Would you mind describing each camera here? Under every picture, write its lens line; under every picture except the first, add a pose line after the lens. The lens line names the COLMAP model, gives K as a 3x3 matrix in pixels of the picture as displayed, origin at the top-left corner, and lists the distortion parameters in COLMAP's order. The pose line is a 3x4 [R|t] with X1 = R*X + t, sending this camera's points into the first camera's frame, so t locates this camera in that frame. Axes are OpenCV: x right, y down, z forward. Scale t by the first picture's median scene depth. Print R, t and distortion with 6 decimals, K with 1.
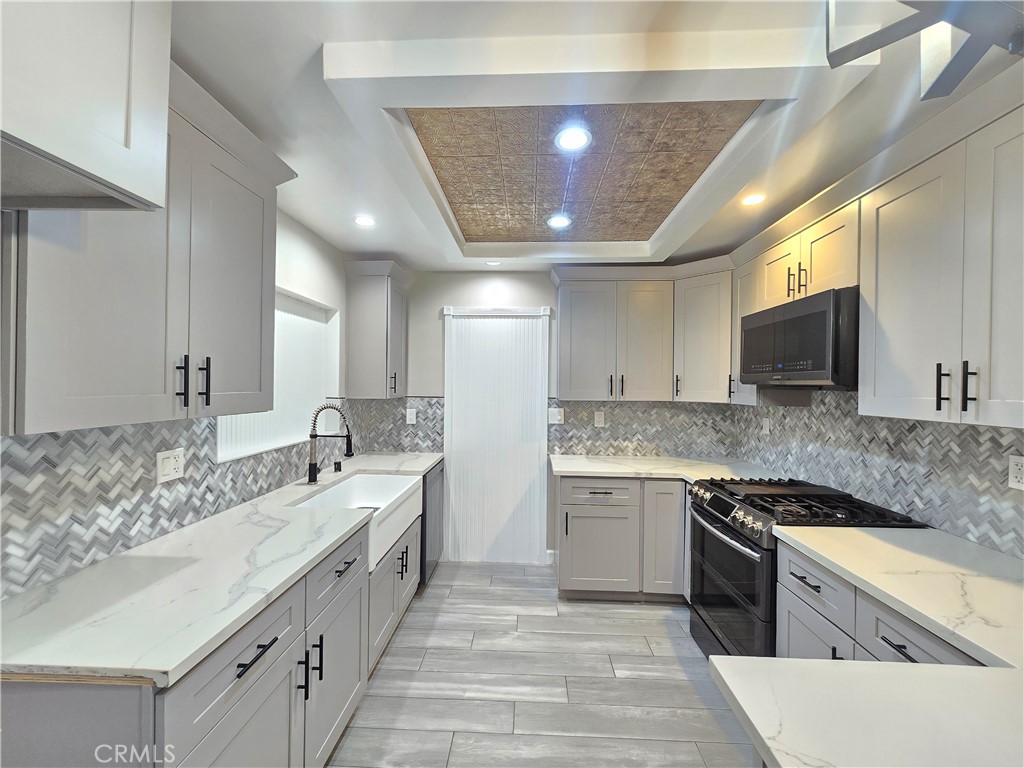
lens RADIAL K [[421.3, 0, 510.8], [0, 421.3, 384.0], [0, 0, 1]] dist [-0.007702, 0.002741]
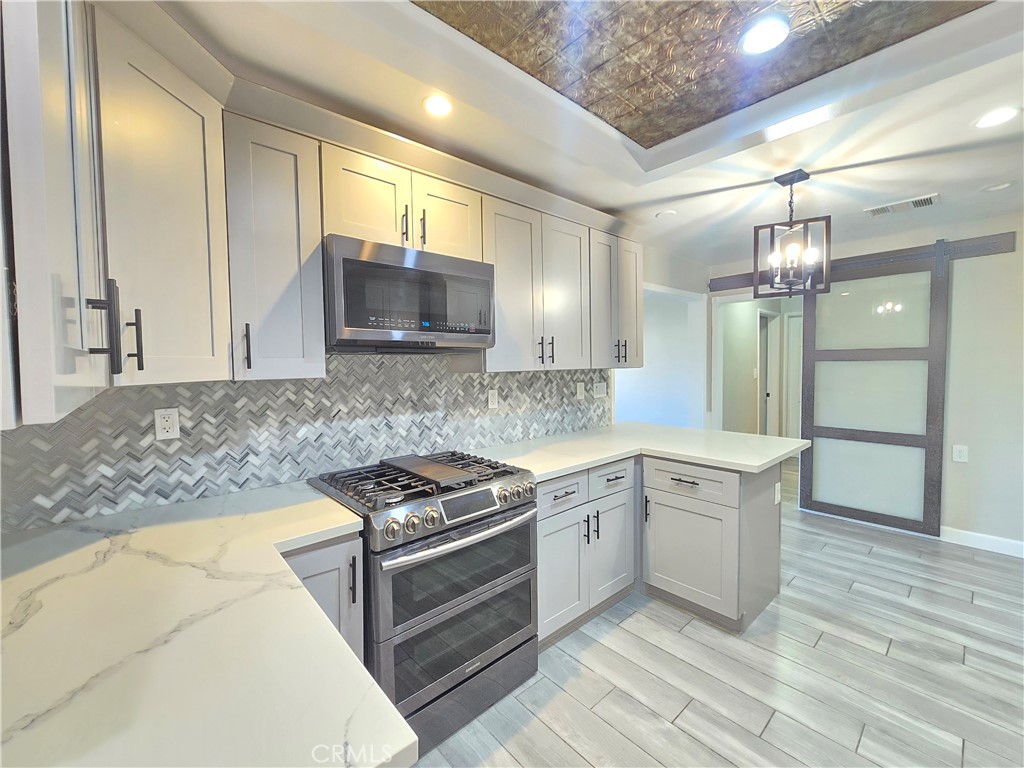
lens RADIAL K [[421.3, 0, 508.0], [0, 421.3, 380.7], [0, 0, 1]] dist [-0.007702, 0.002741]
pose [[-0.696735, -0.034608, 0.716493, -0.092449], [0.001775, 0.998749, 0.049968, 0.031147], [-0.717327, 0.036086, -0.695802, 1.594134]]
